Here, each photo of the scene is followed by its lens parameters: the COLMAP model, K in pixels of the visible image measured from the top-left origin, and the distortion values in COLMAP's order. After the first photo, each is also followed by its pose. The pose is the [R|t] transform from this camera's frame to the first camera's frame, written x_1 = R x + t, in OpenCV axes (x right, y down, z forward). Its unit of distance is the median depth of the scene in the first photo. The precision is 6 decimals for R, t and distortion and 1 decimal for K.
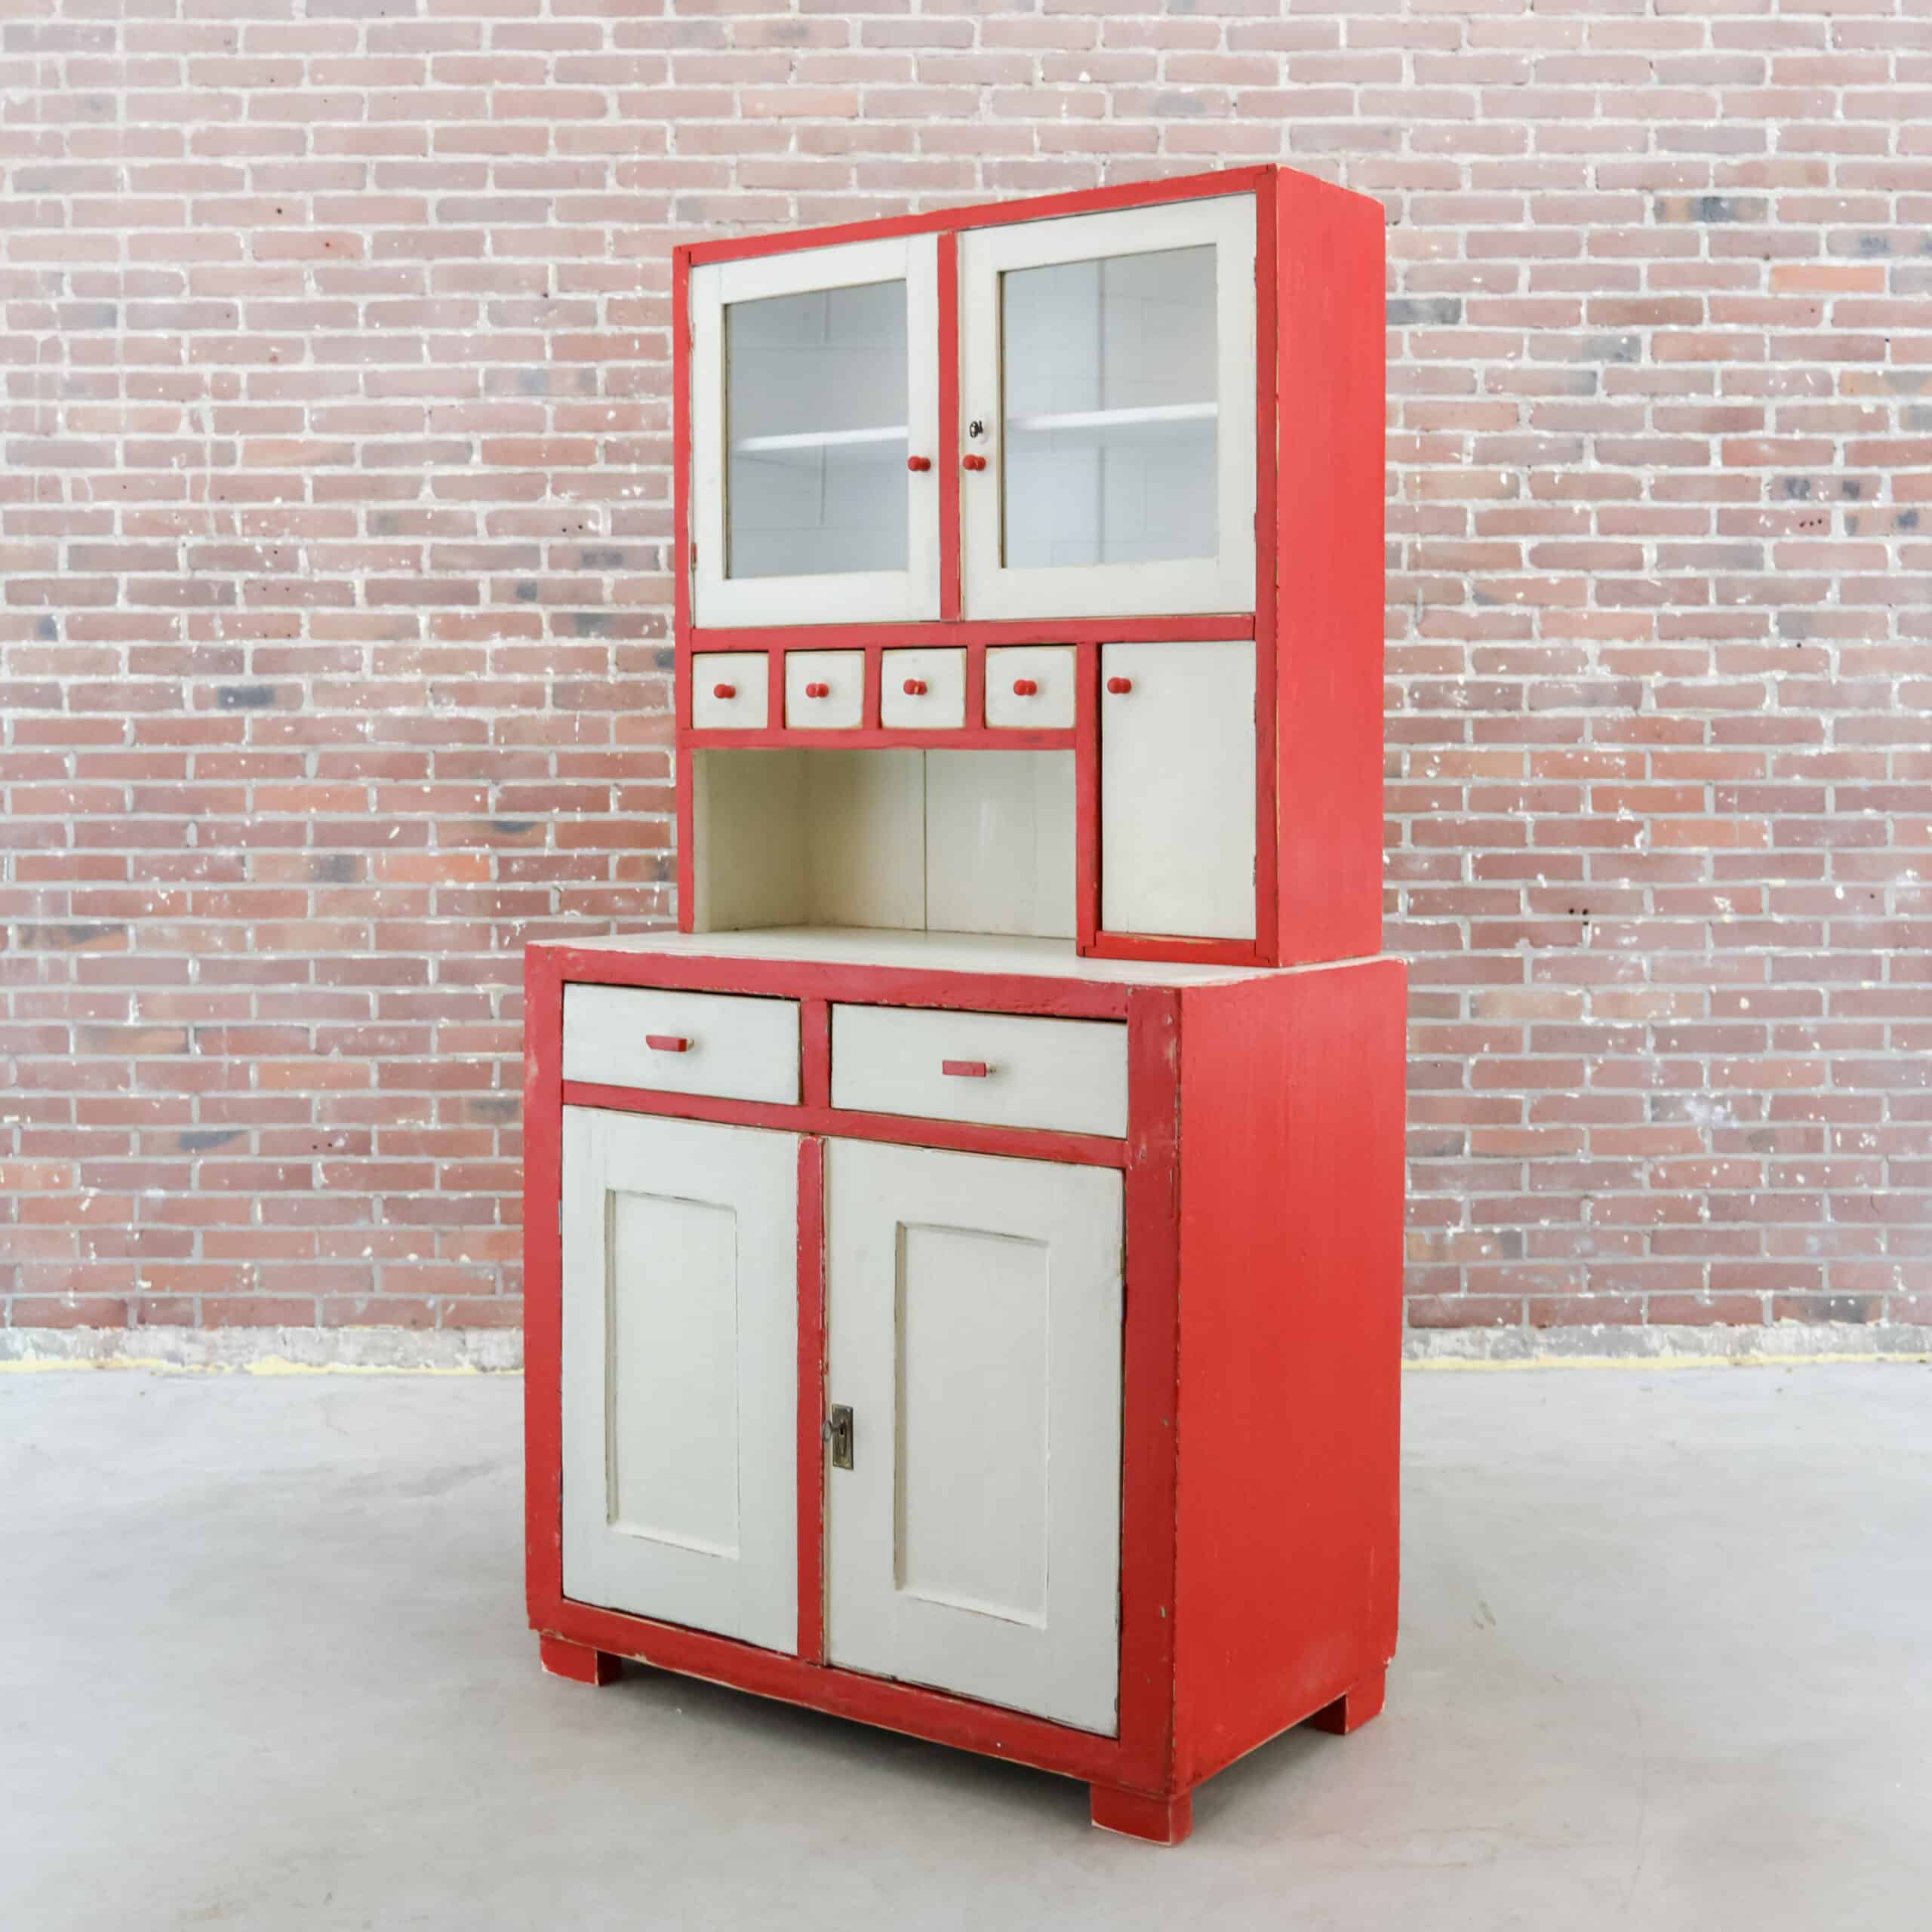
lens RADIAL K [[2651.4, 0, 968.8], [0, 2651.4, 970.5], [0, 0, 1]] dist [0.063799, 0.000000]
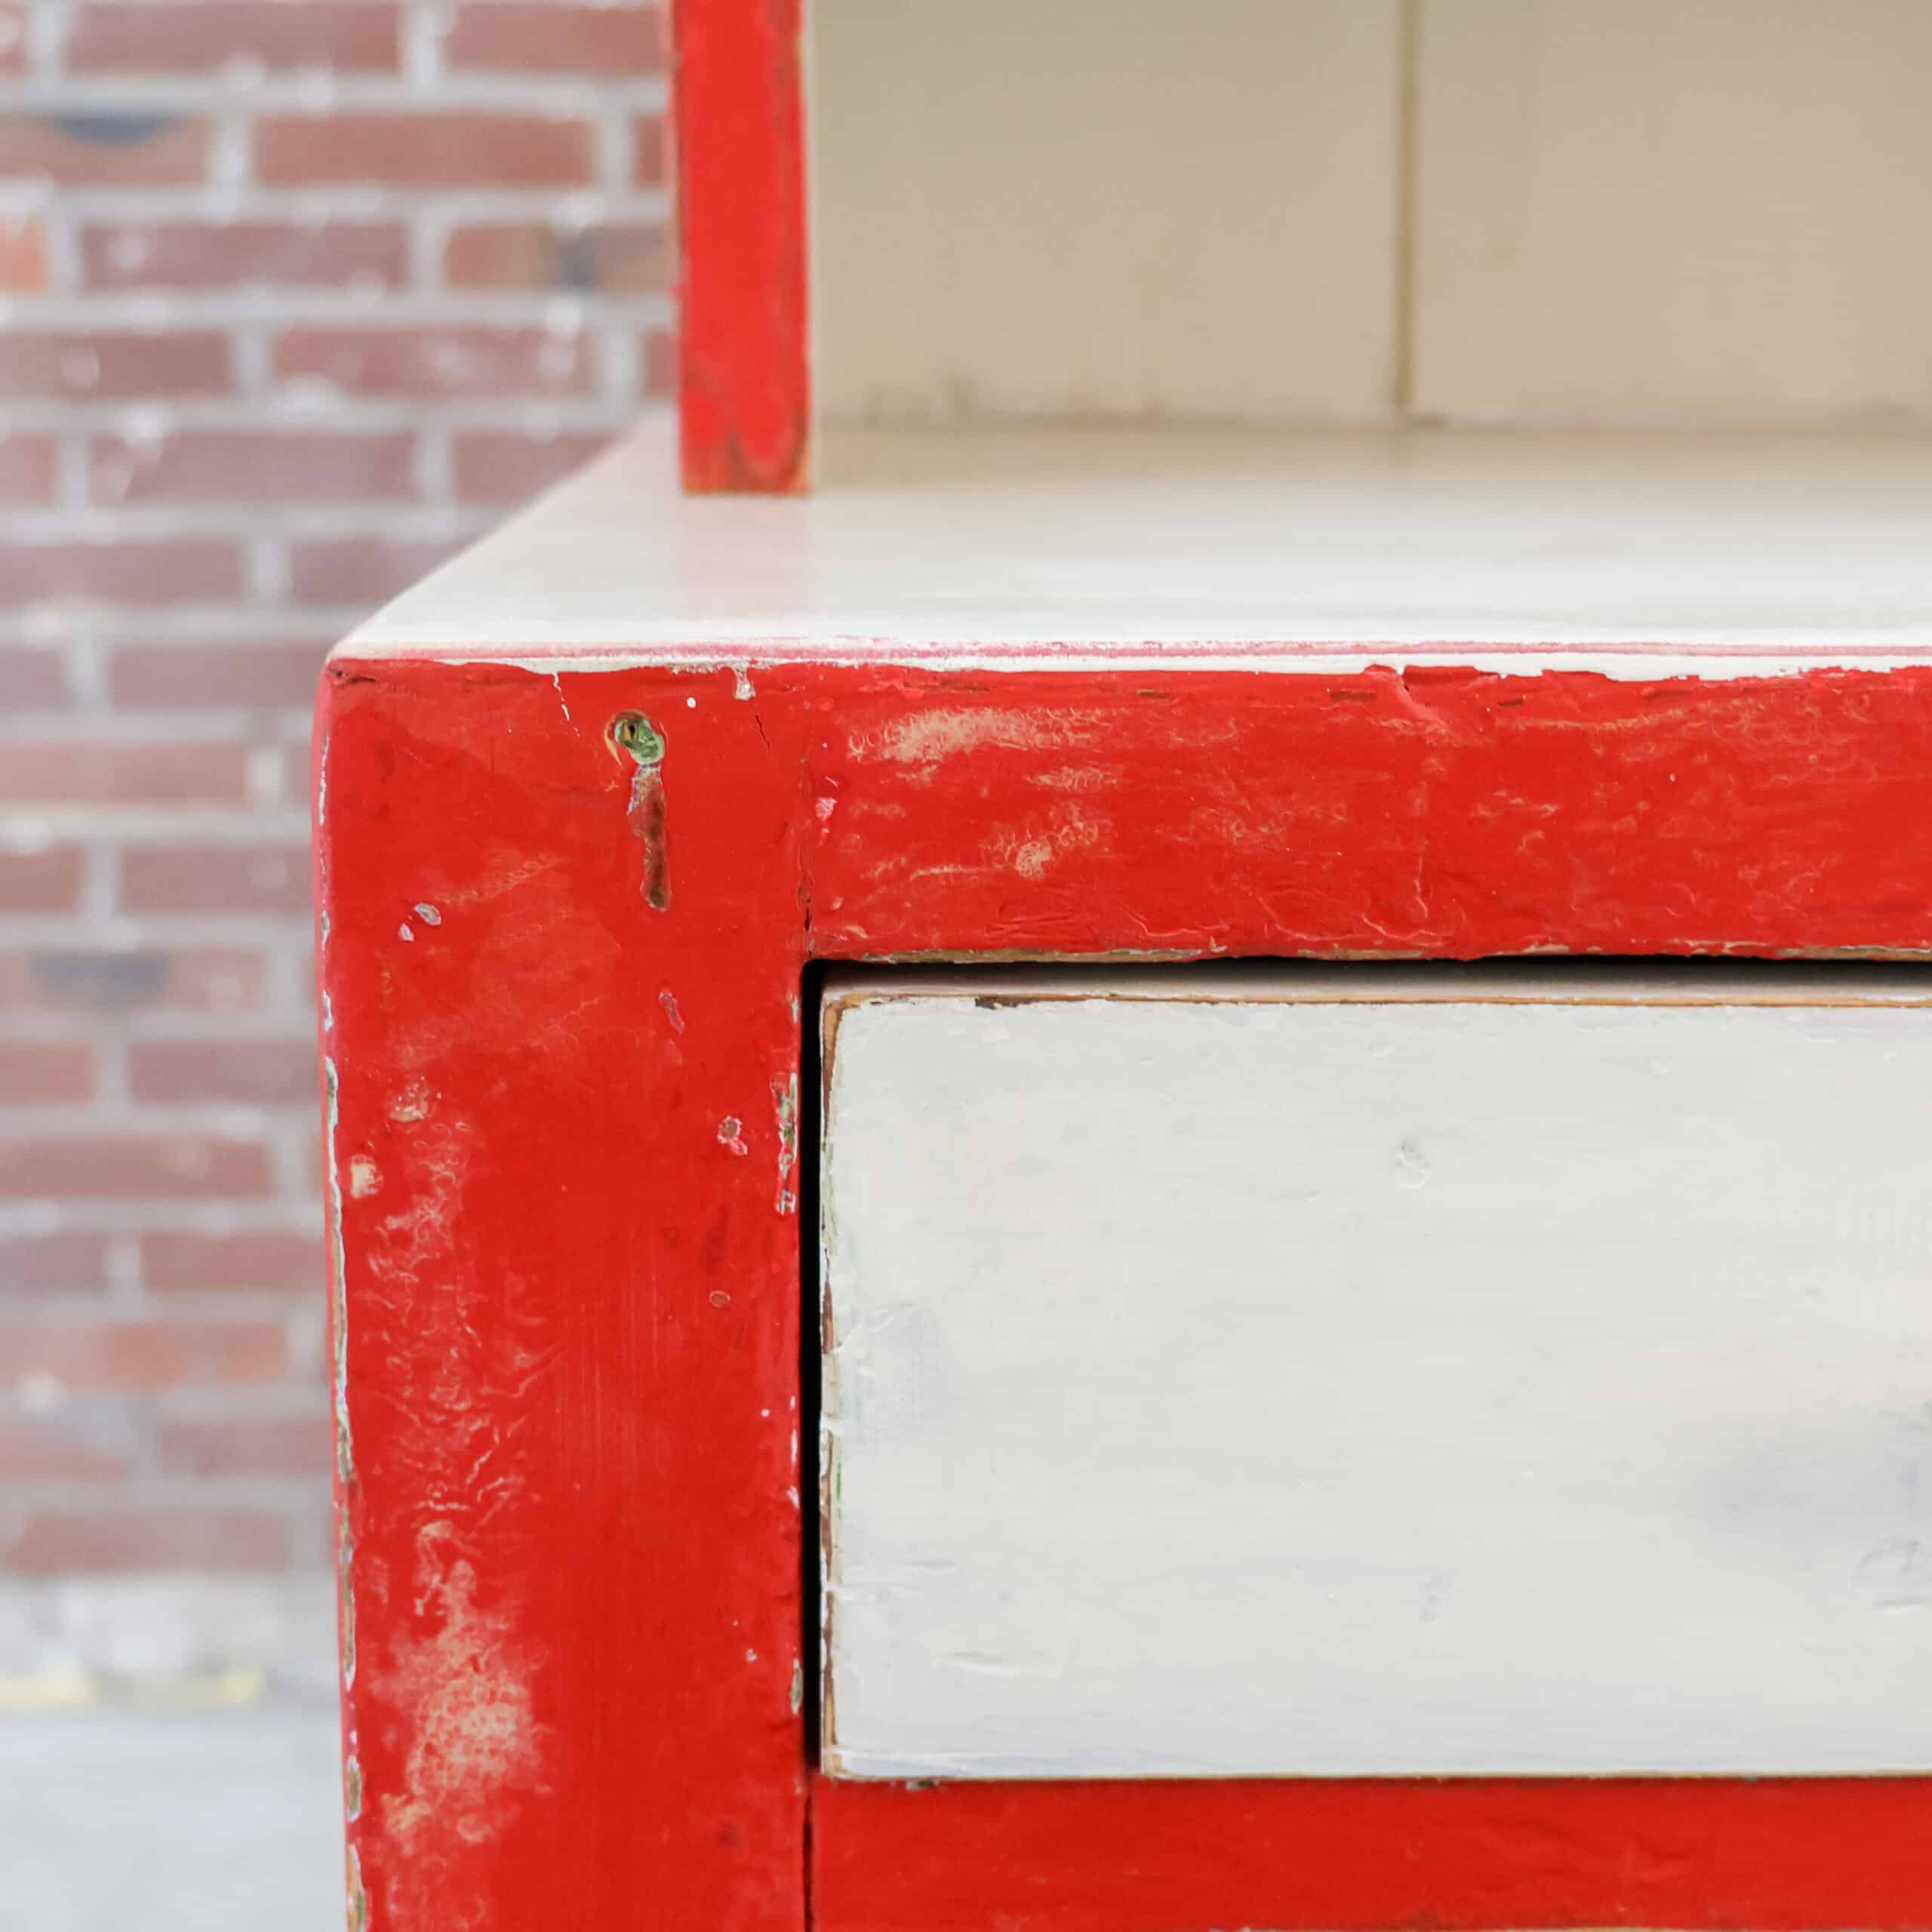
lens RADIAL K [[2651.4, 0, 965.4], [0, 2651.4, 963.5], [0, 0, 1]] dist [0.063799, 0.000000]
pose [[0.999536, -0.005020, 0.030045, -0.074448], [-0.001141, 0.979460, 0.201633, -0.018689], [-0.030440, -0.201574, 0.979000, 0.631842]]
